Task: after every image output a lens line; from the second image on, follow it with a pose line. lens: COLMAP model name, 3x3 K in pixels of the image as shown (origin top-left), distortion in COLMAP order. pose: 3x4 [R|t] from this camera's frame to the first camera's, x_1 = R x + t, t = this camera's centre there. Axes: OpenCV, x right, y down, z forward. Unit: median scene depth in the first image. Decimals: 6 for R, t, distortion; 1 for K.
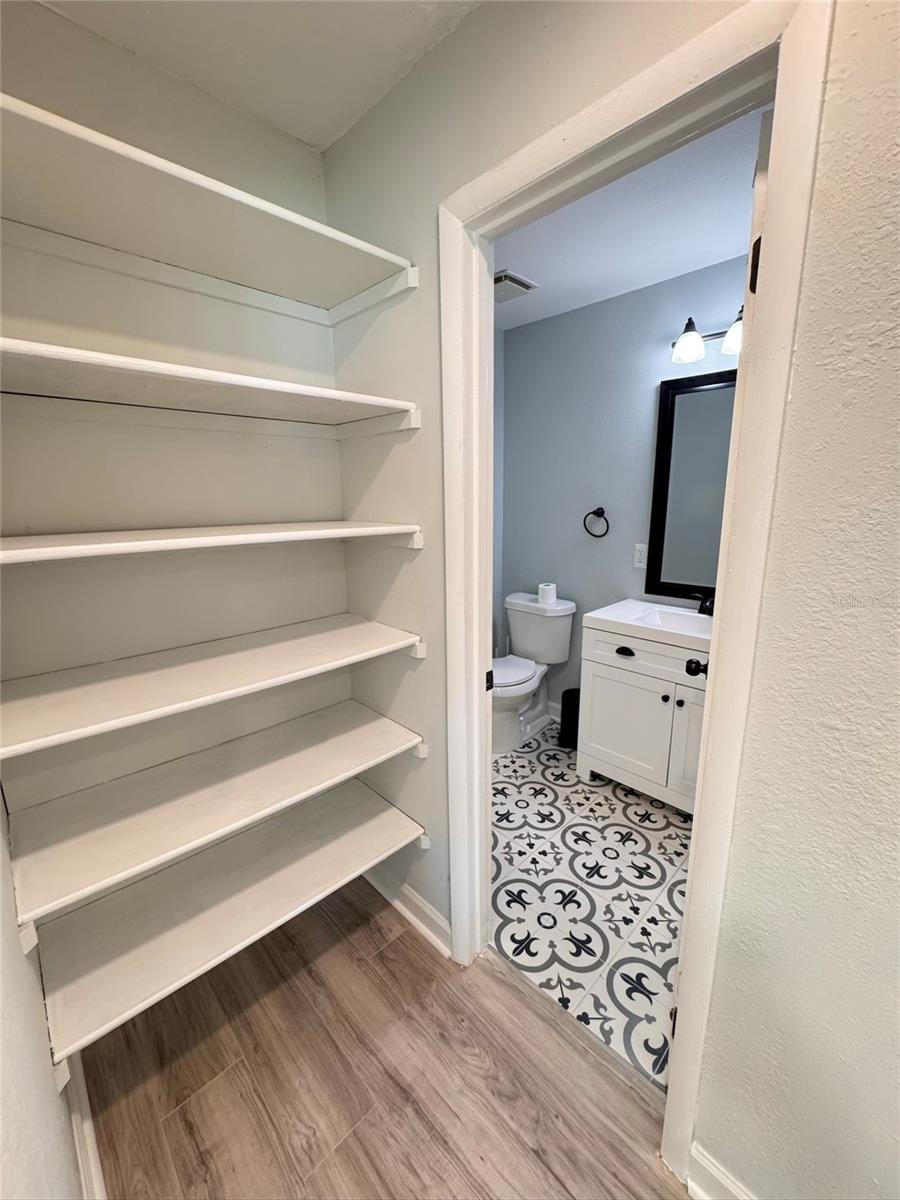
lens RADIAL K [[480.6, 0, 450.0], [0, 480.6, 600.0], [0, 0, 1]] dist [-0.002984, -0.000049]
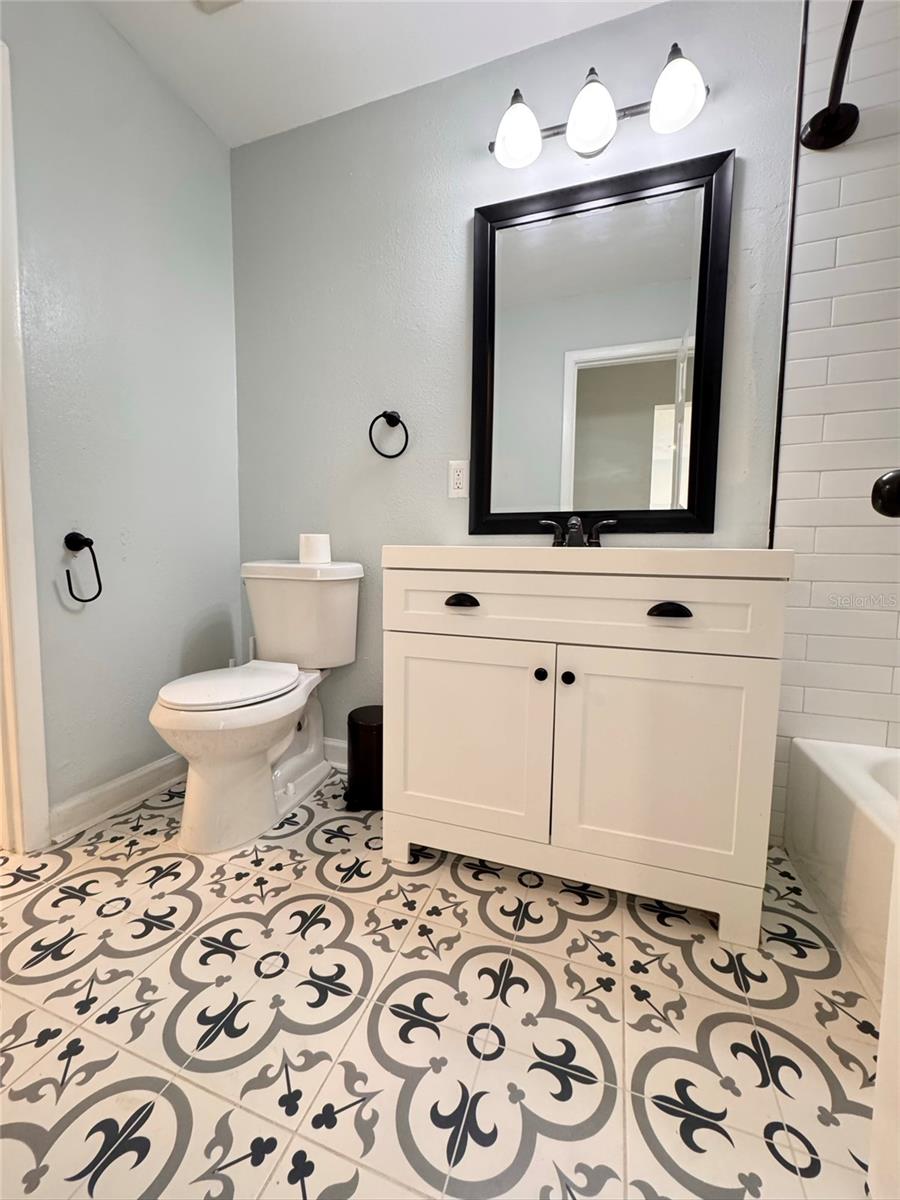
lens RADIAL K [[480.6, 0, 450.0], [0, 480.6, 600.0], [0, 0, 1]] dist [-0.002984, -0.000049]
pose [[0.894738, -0.014205, 0.446365, 0.095390], [0.071448, 0.991173, -0.111674, 0.144422], [-0.440839, 0.131811, 0.887855, 0.455348]]
